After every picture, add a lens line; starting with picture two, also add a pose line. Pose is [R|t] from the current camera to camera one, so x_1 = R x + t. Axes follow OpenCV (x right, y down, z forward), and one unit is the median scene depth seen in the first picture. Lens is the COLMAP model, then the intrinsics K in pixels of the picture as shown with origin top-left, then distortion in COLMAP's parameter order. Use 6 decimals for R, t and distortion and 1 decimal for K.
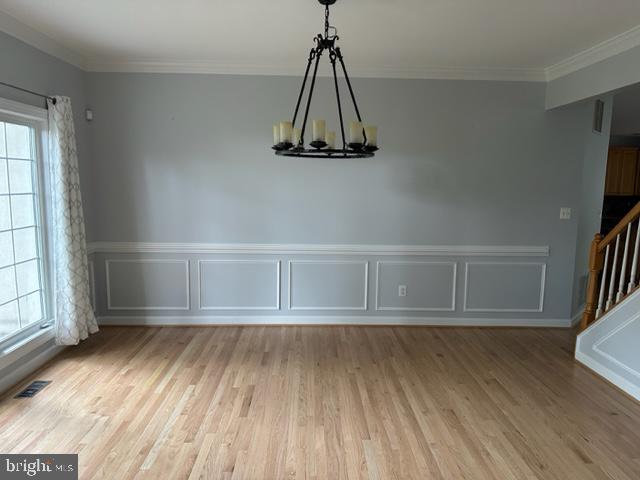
lens RADIAL K [[448.1, 0, 321.0], [0, 448.1, 242.0], [0, 0, 1]] dist [0.074828, -0.088421]
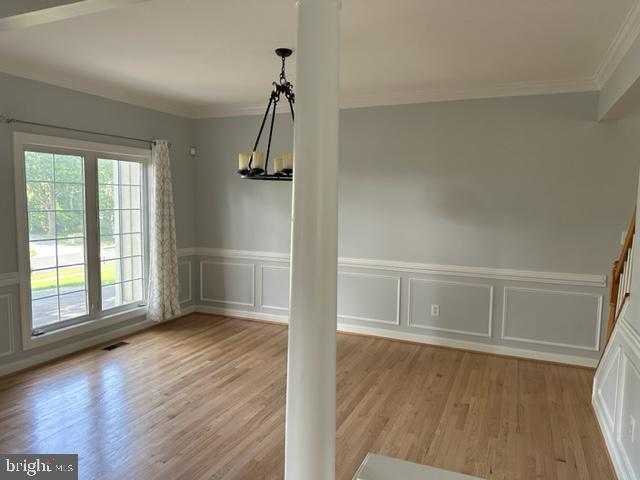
lens RADIAL K [[448.1, 0, 321.0], [0, 448.1, 242.0], [0, 0, 1]] dist [0.074828, -0.088421]
pose [[0.904044, 0.040256, -0.425540, 0.457334], [-0.058208, 0.997876, -0.029262, 0.002472], [0.423458, 0.051223, 0.904466, -0.023753]]
